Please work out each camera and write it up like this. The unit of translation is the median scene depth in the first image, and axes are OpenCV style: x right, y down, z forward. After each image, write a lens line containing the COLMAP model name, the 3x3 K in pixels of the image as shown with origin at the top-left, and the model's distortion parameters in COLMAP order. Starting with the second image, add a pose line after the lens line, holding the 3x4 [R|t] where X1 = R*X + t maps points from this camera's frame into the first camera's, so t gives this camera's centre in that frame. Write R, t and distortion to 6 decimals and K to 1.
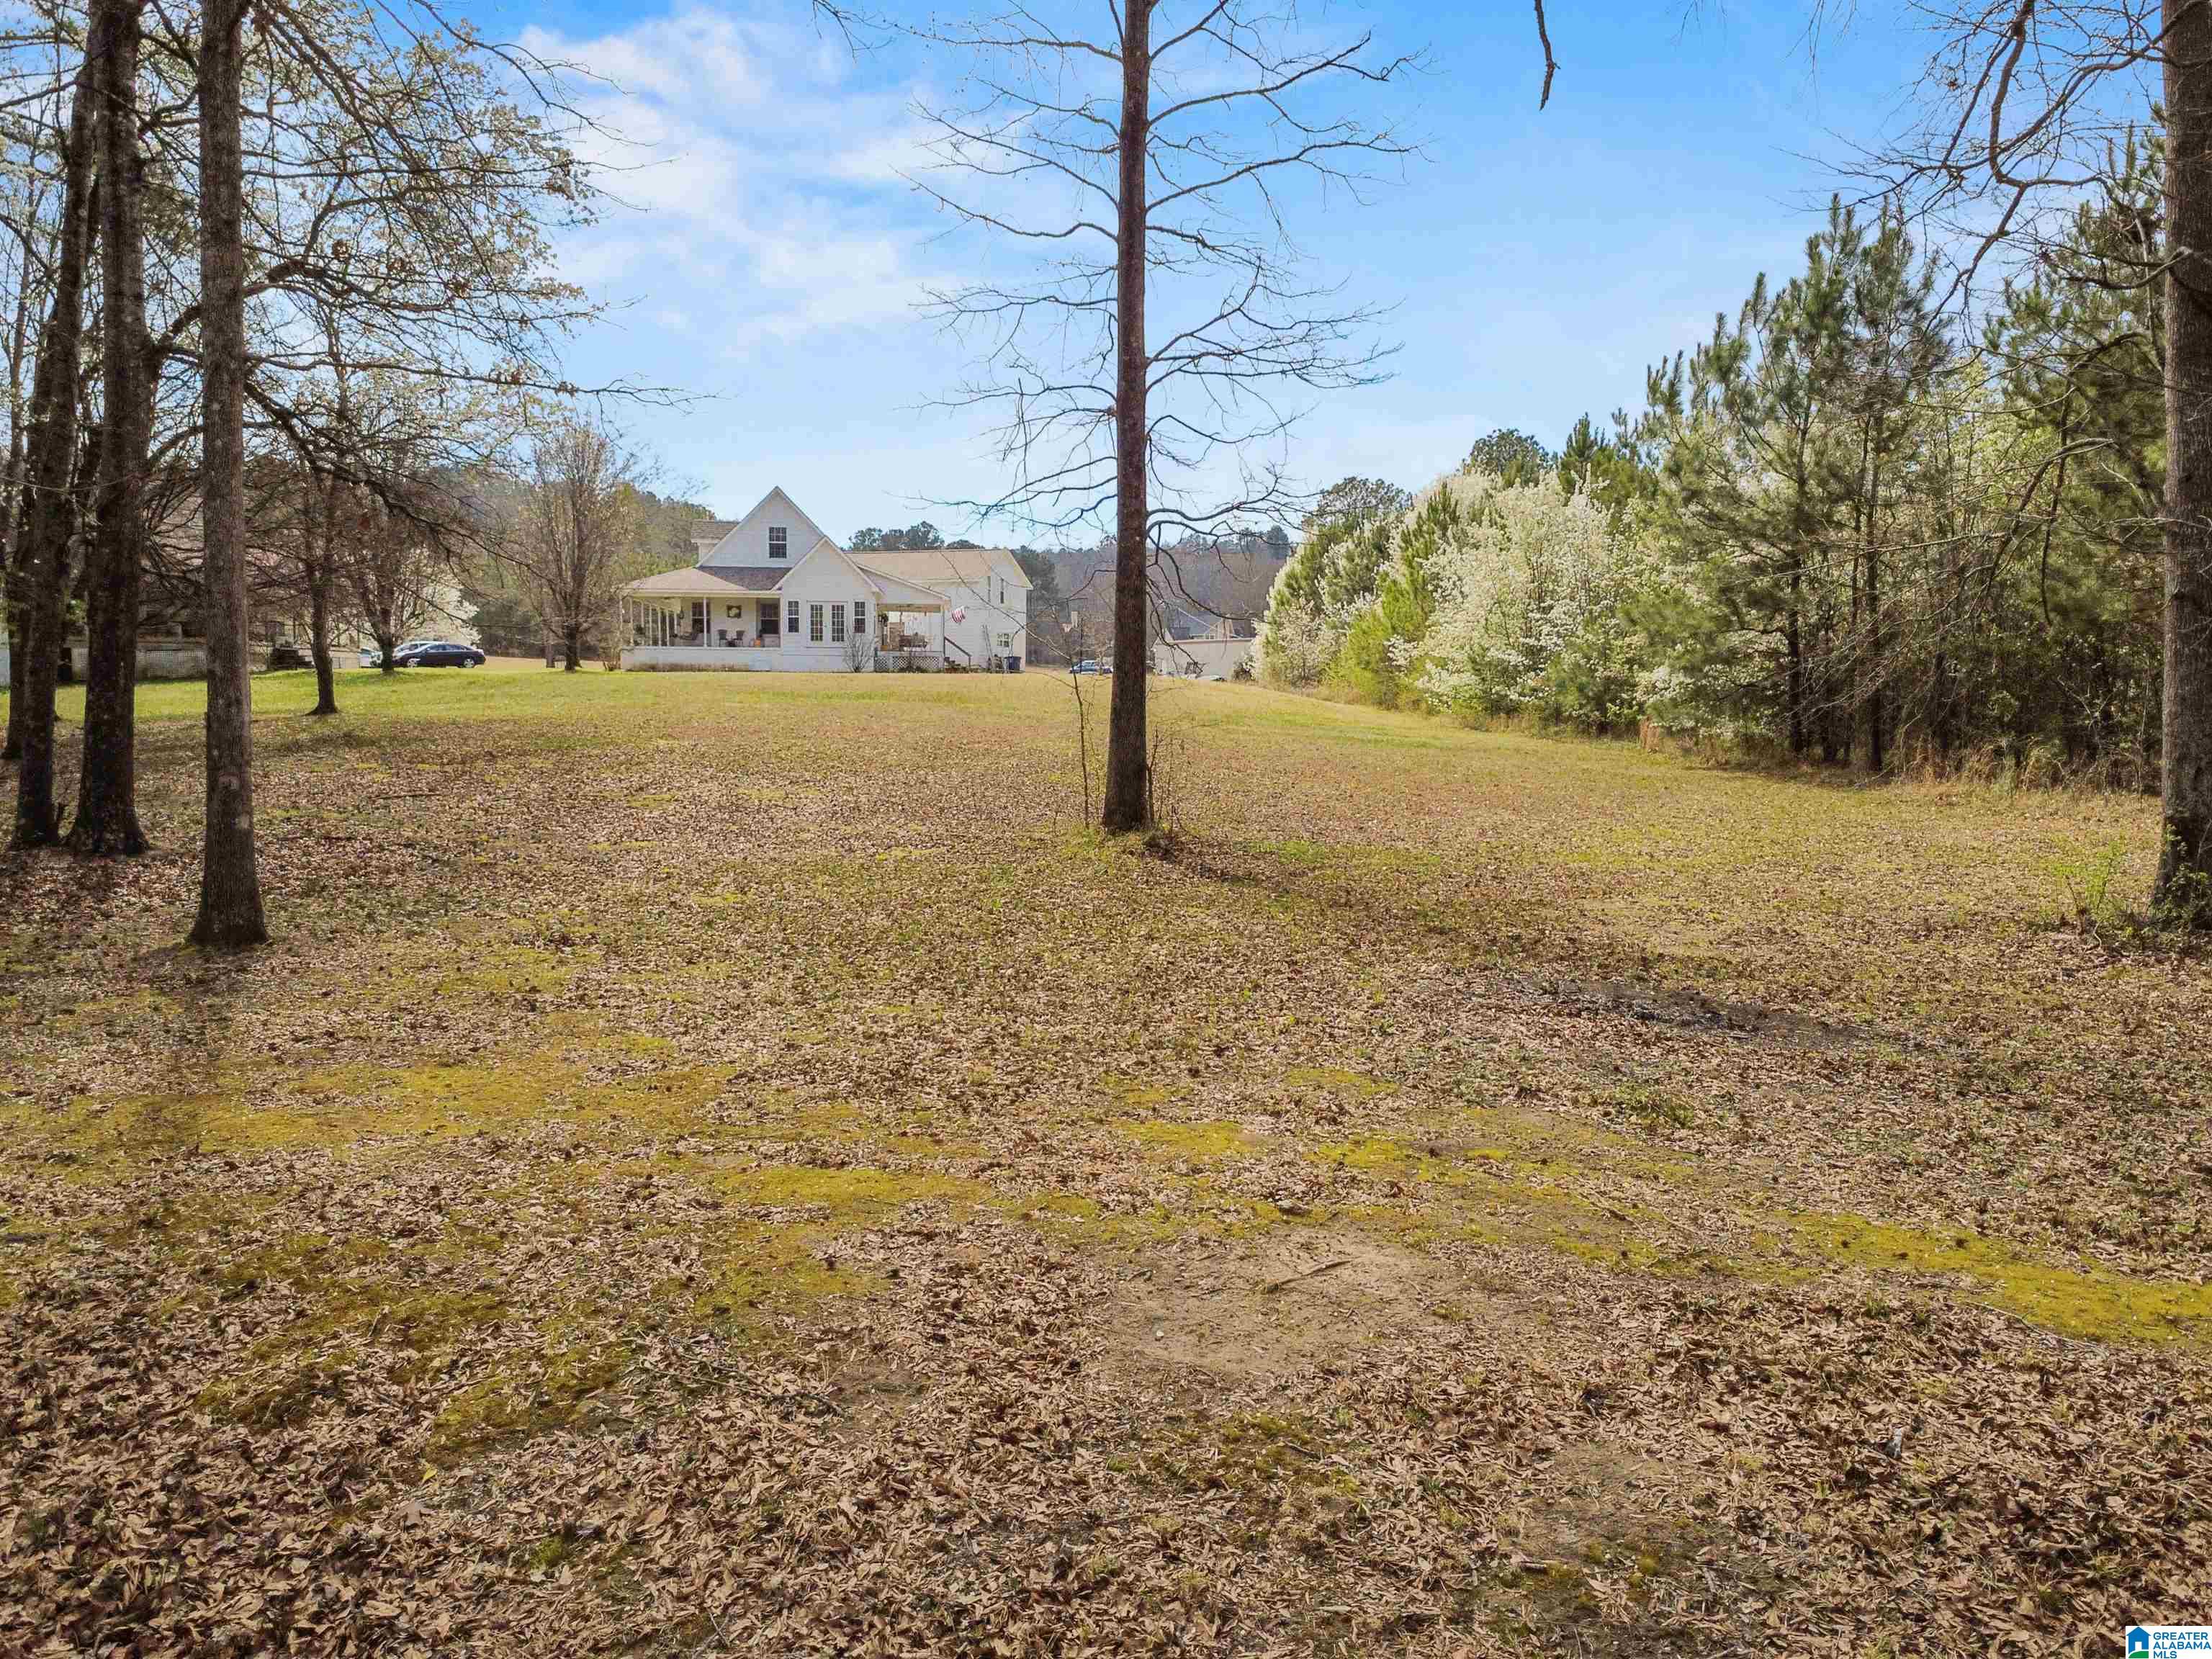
lens RADIAL K [[1657.0, 0, 1105.6], [0, 1657.0, 820.3], [0, 0, 1]] dist [-0.002214, 0.002960]
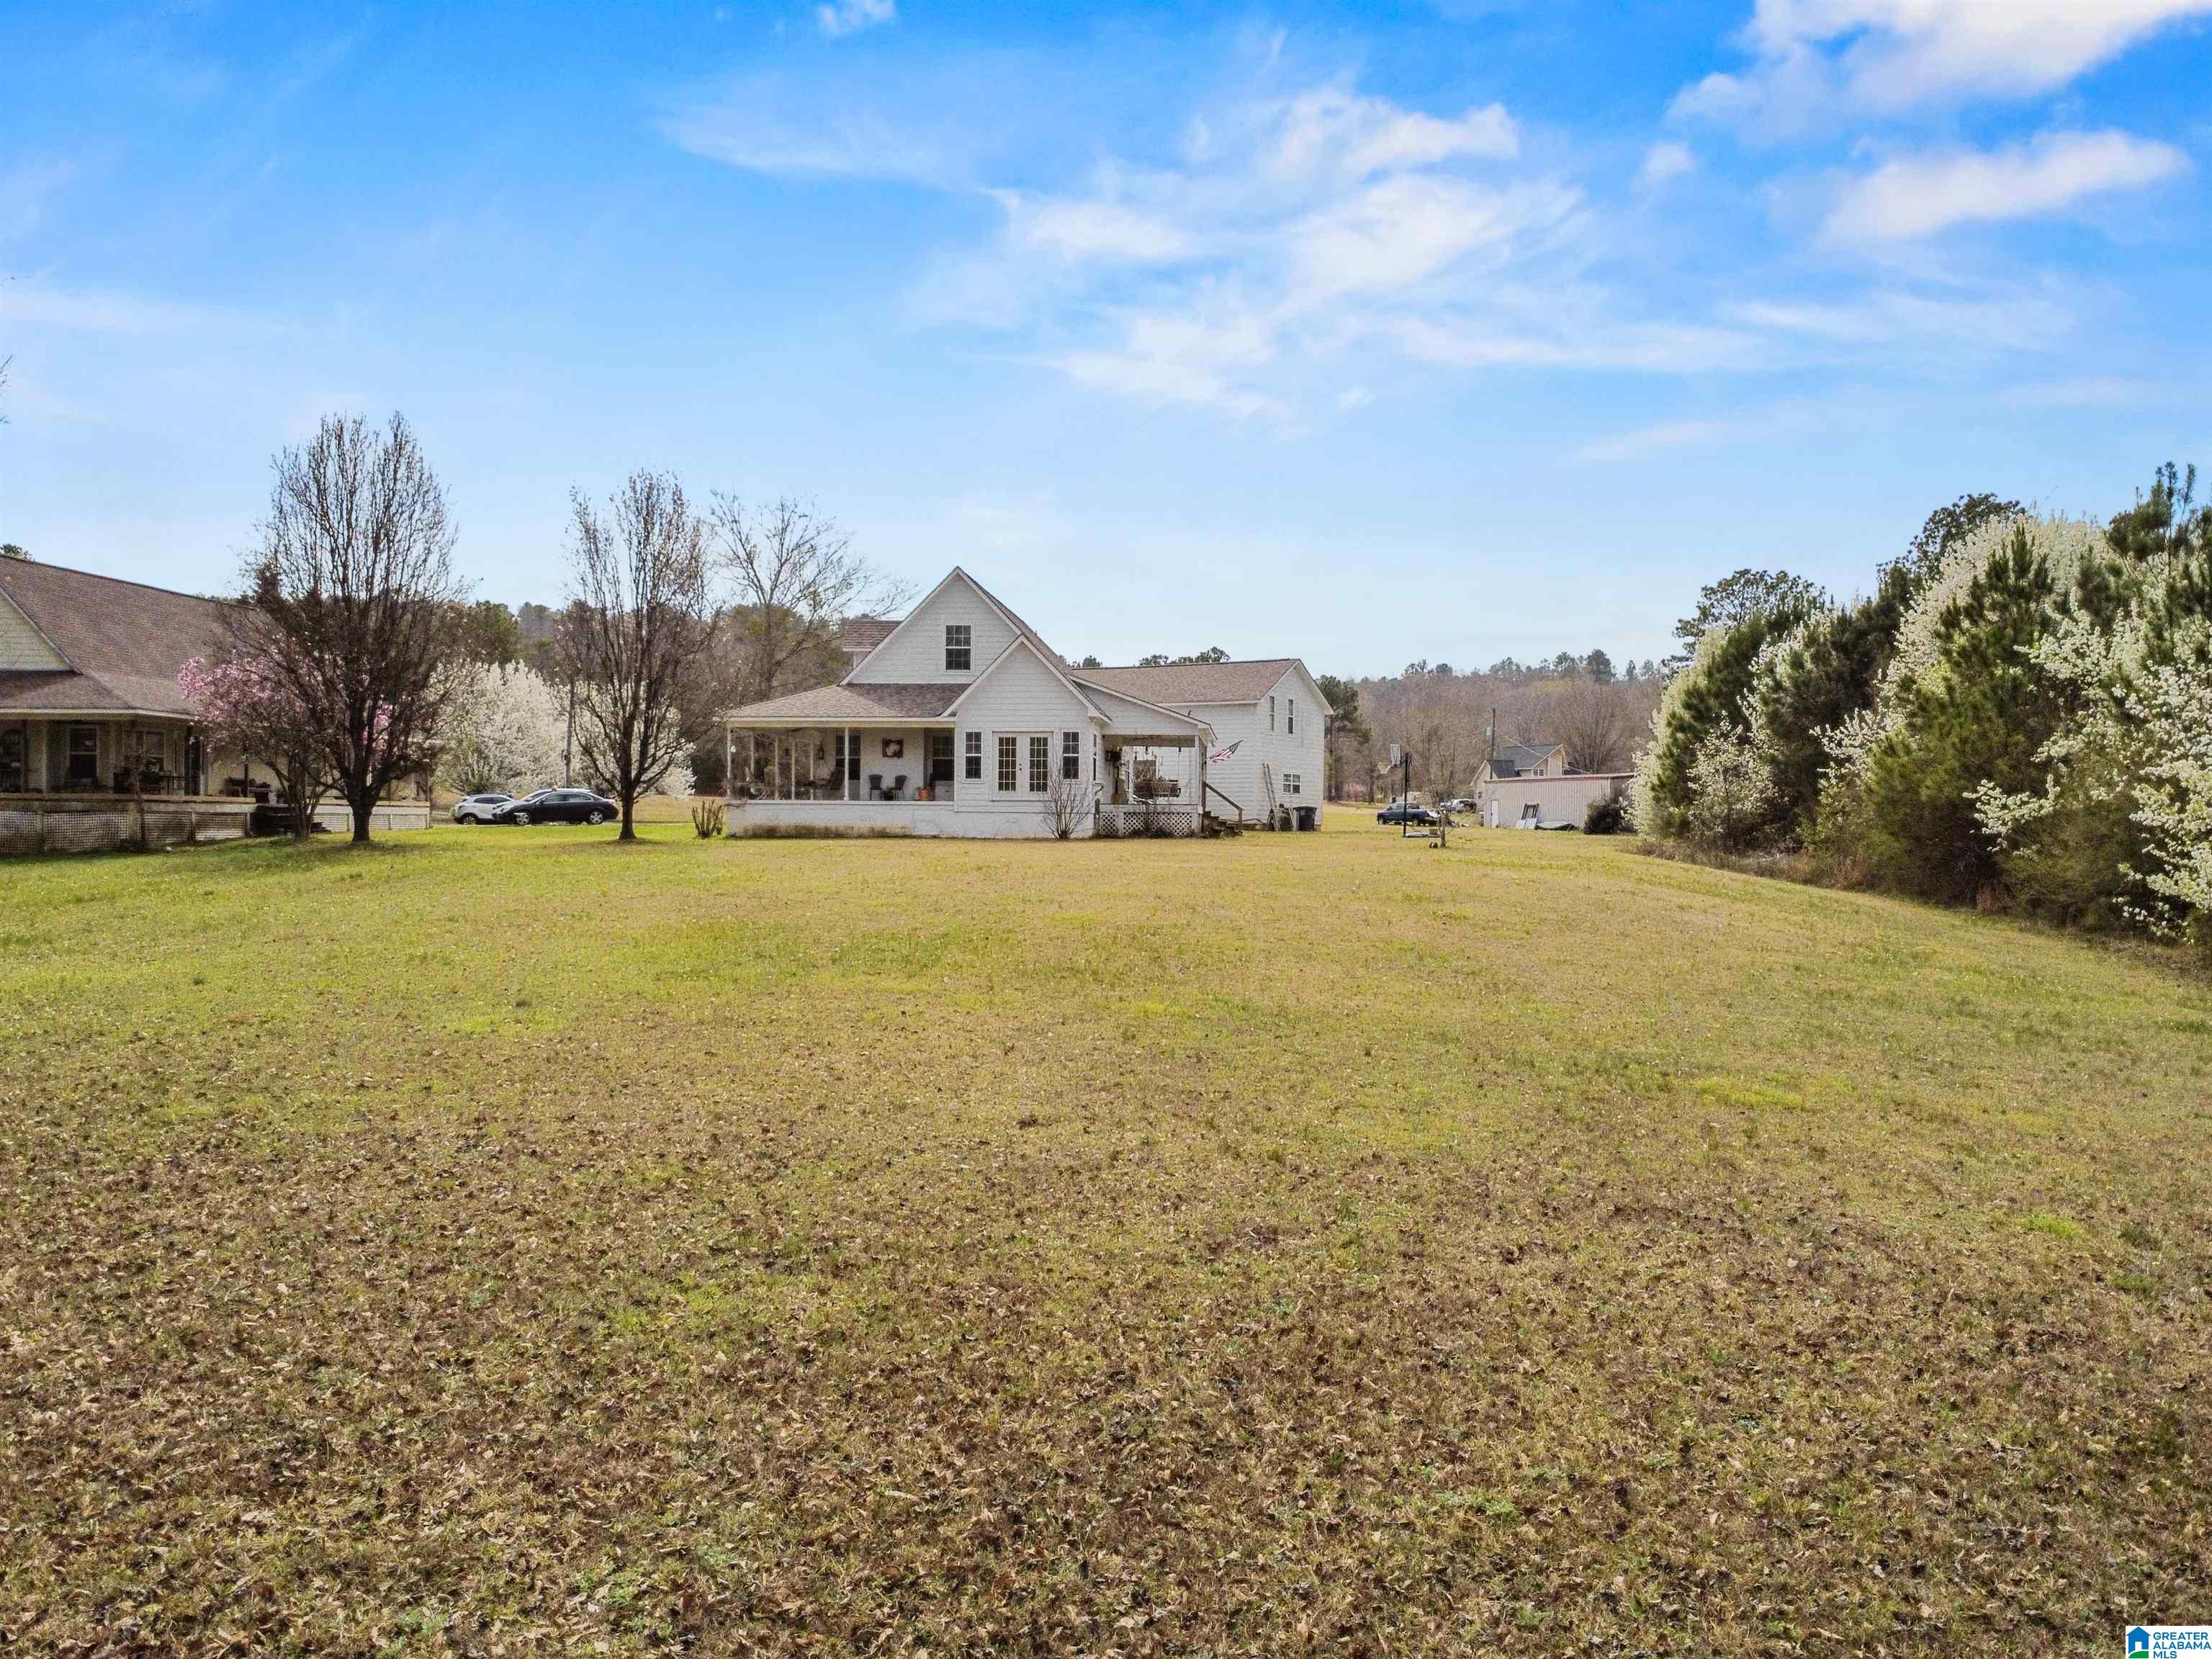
lens RADIAL K [[1657.0, 0, 1109.6], [0, 1657.0, 825.5], [0, 0, 1]] dist [-0.002214, 0.002960]
pose [[0.984195, -0.000526, -0.177085, -0.015135], [-0.013054, 0.997059, -0.075512, -0.043805], [0.176604, 0.076630, 0.981295, 0.347480]]
